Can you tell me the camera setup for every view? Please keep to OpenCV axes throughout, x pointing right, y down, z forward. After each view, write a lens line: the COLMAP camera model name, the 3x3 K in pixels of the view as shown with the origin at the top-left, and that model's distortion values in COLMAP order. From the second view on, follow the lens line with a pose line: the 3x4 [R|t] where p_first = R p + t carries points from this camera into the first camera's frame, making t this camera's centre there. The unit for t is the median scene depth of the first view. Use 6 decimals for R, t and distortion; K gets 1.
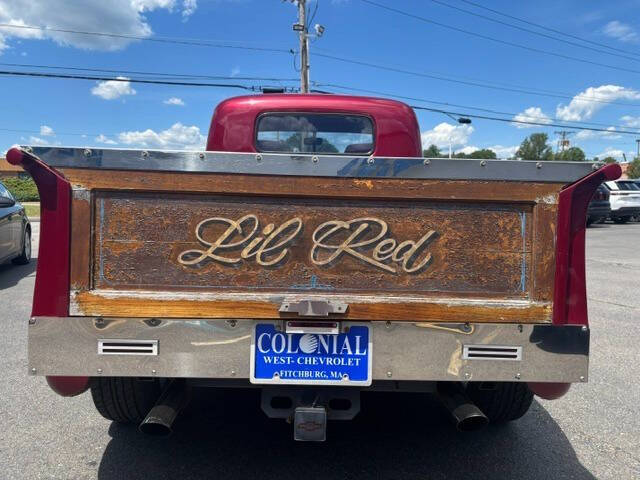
lens RADIAL K [[485.6, 0, 316.4], [0, 485.6, 238.2], [0, 0, 1]] dist [0.045082, -0.042683]
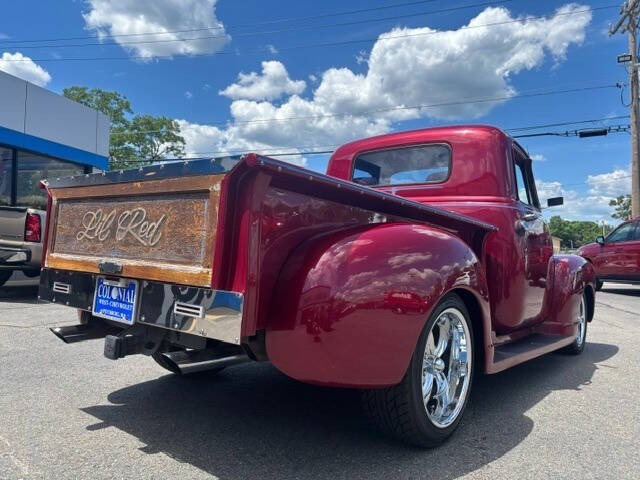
lens RADIAL K [[482.8, 0, 305.0], [0, 482.8, 231.4], [0, 0, 1]] dist [0.004860, 0.001741]
pose [[0.759309, -0.015878, -0.650537, 1.434773], [-0.070019, 0.991905, -0.105936, 0.147691], [0.646953, 0.125988, 0.752050, 0.234566]]
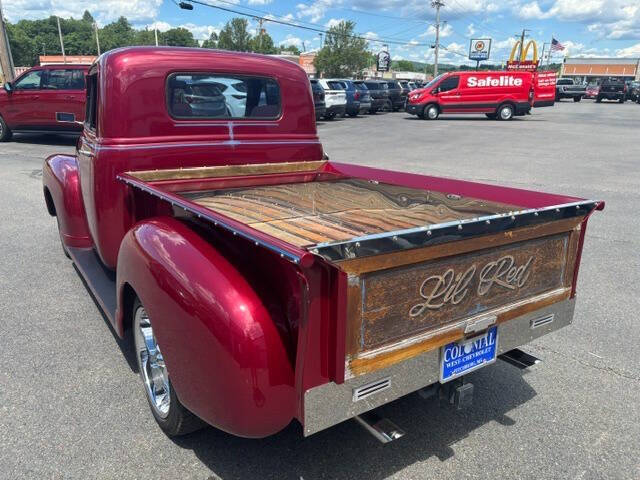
lens RADIAL K [[489.6, 0, 315.1], [0, 489.6, 239.7], [0, 0, 1]] dist [0.018466, -0.012921]
pose [[0.835020, -0.152940, 0.528536, -1.123160], [0.026802, 0.970758, 0.238561, -0.450536], [-0.549566, -0.185037, 0.814702, 0.137082]]
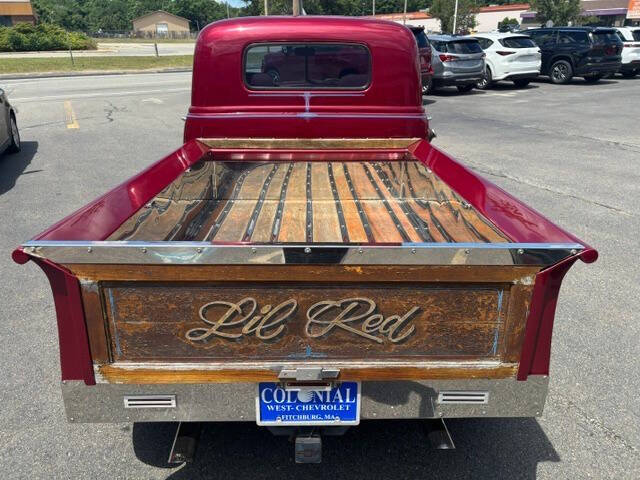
lens RADIAL K [[489.6, 0, 315.1], [0, 489.6, 239.7], [0, 0, 1]] dist [0.018466, -0.012921]
pose [[0.999807, -0.019318, 0.003494, 0.009995], [0.017329, 0.952086, 0.305339, -0.497575], [-0.009225, -0.305220, 0.952237, 0.004854]]
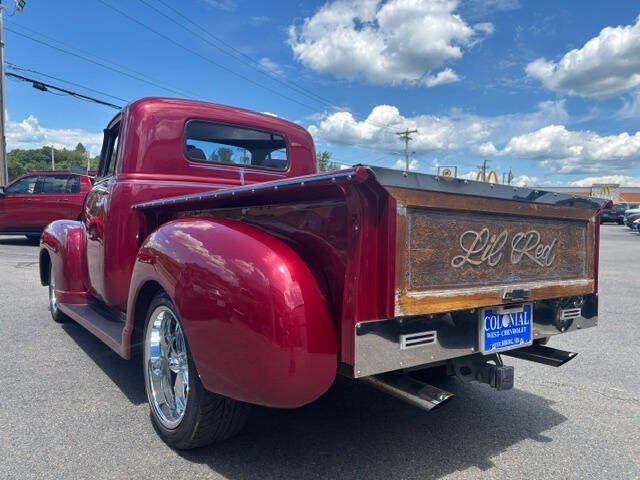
lens RADIAL K [[485.6, 0, 316.4], [0, 485.6, 238.2], [0, 0, 1]] dist [0.045082, -0.042683]
pose [[0.808051, -0.011900, 0.588992, -1.302581], [0.020988, 0.999743, -0.008595, -0.019192], [-0.588738, 0.019307, 0.808093, 0.185323]]
